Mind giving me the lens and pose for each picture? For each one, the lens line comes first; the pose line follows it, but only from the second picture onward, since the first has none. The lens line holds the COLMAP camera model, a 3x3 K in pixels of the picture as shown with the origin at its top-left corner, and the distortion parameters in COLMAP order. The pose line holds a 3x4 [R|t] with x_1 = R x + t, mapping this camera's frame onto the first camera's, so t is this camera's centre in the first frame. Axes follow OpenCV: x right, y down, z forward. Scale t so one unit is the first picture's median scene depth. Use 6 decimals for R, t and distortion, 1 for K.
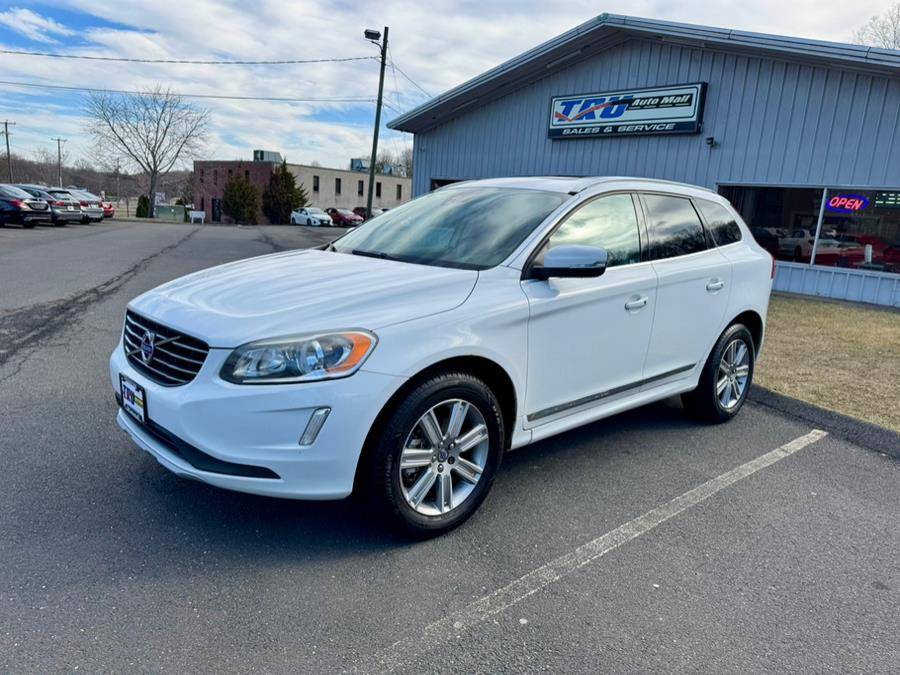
lens RADIAL K [[635.3, 0, 449.6], [0, 635.3, 347.4], [0, 0, 1]] dist [0.061611, -0.088293]
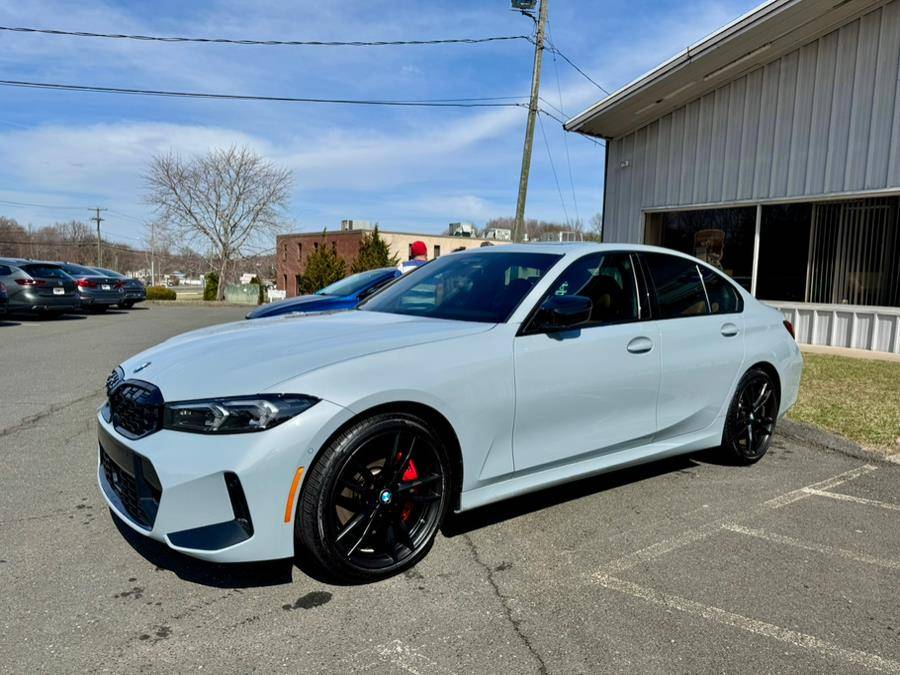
lens RADIAL K [[635.3, 0, 446.9], [0, 635.3, 339.4], [0, 0, 1]] dist [0.061611, -0.088293]
pose [[0.990976, -0.026741, -0.131345, -0.166880], [0.010567, 0.992433, -0.122328, -0.115663], [0.133622, 0.119836, 0.983760, 0.572821]]
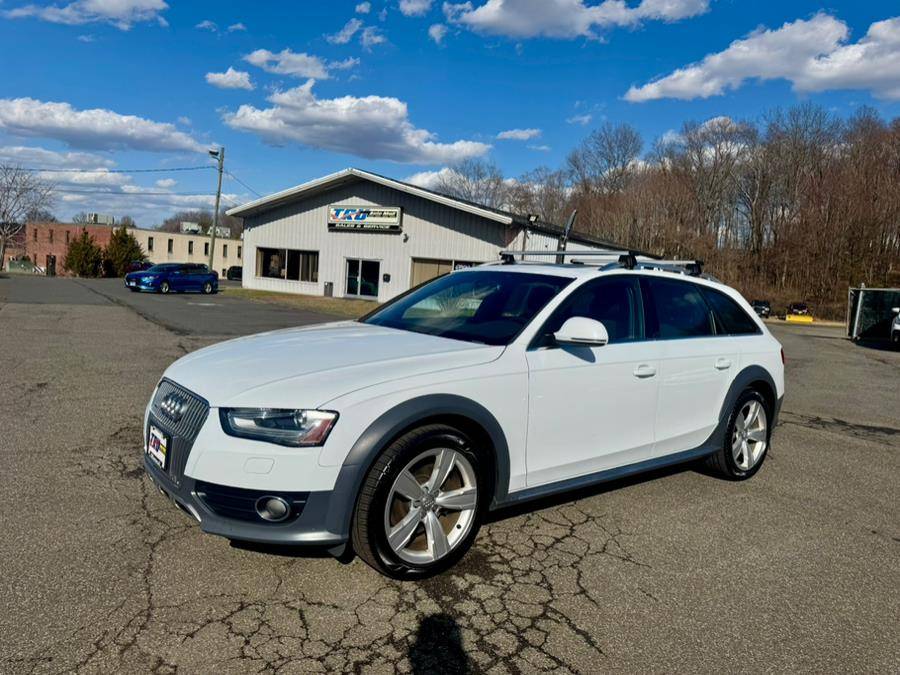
lens RADIAL K [[635.3, 0, 458.4], [0, 635.3, 337.2], [0, 0, 1]] dist [0.061611, -0.088293]
pose [[0.960985, -0.020441, 0.275844, 0.011926], [0.048714, 0.994185, -0.096040, 0.160429], [-0.272277, 0.105730, 0.956392, -0.763820]]
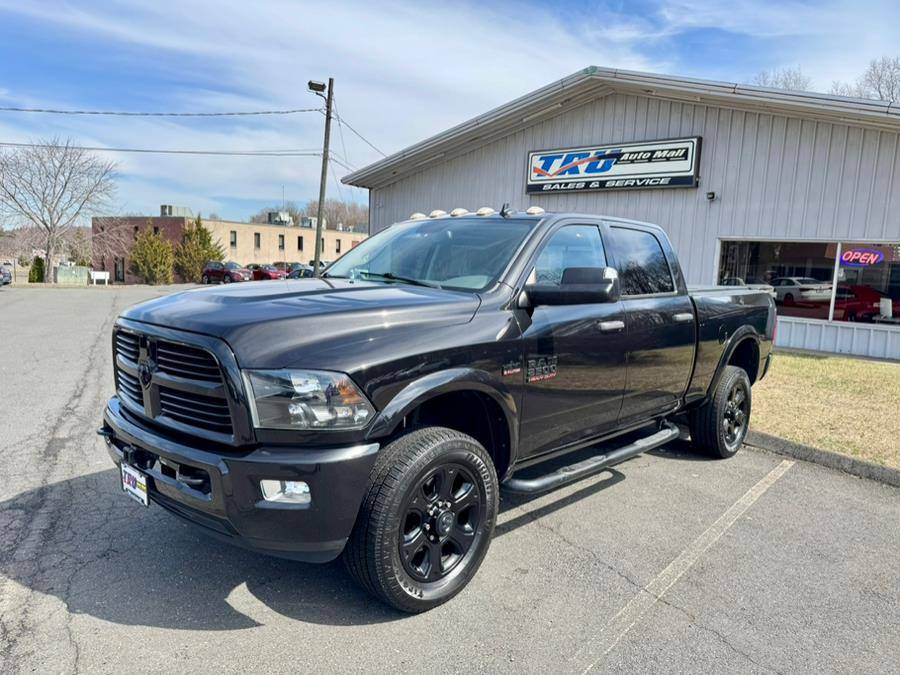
lens RADIAL K [[635.3, 0, 450.1], [0, 635.3, 343.7], [0, 0, 1]] dist [0.061611, -0.088293]
pose [[0.988370, -0.043340, 0.145759, -0.111342], [0.054671, 0.995710, -0.074653, -0.043345], [-0.141898, 0.081754, 0.986499, 0.107804]]
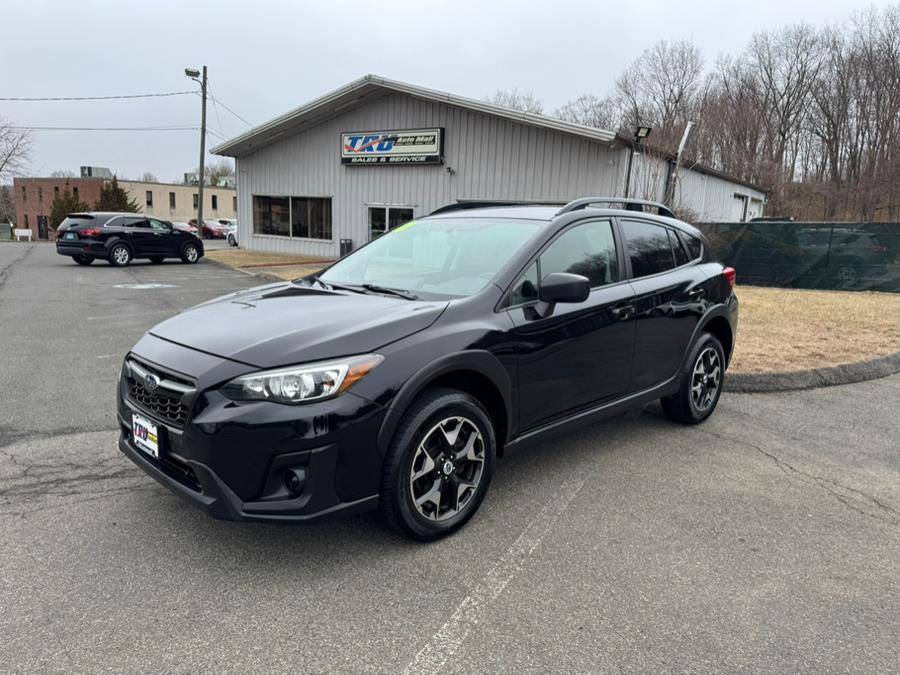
lens RADIAL K [[635.3, 0, 454.3], [0, 635.3, 346.9], [0, 0, 1]] dist [0.061611, -0.088293]
pose [[0.973283, -0.069279, 0.218908, 0.072111], [0.072223, 0.997374, -0.005464, 0.064473], [-0.217955, 0.021129, 0.975730, -0.309504]]
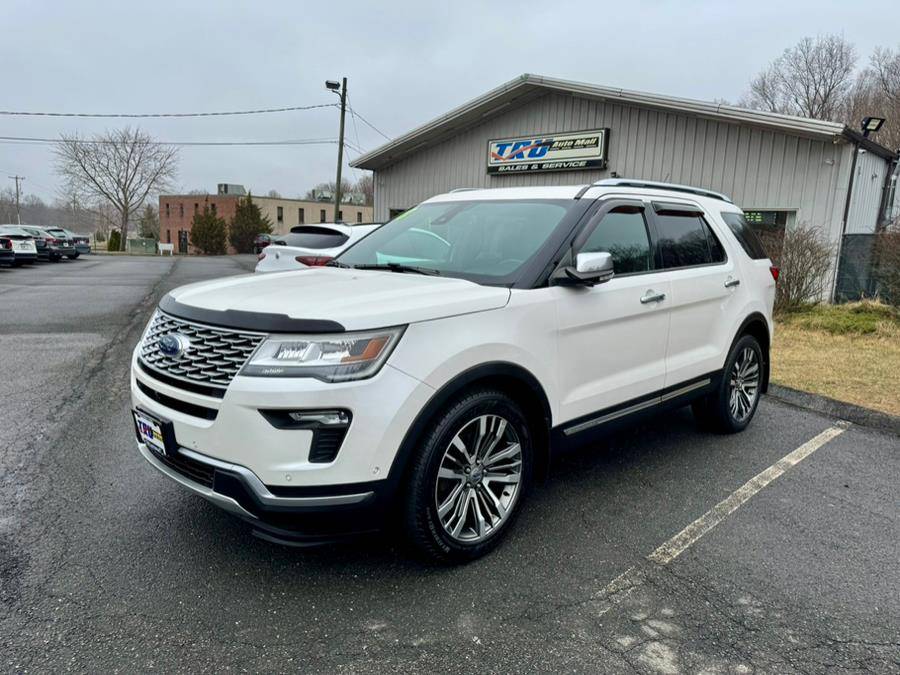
lens RADIAL K [[635.3, 0, 450.1], [0, 635.3, 347.3], [0, 0, 1]] dist [0.061611, -0.088293]
pose [[0.997568, -0.040631, 0.056633, 0.005365], [0.042639, 0.998487, -0.034719, 0.034827], [-0.055137, 0.037049, 0.997791, -0.176744]]
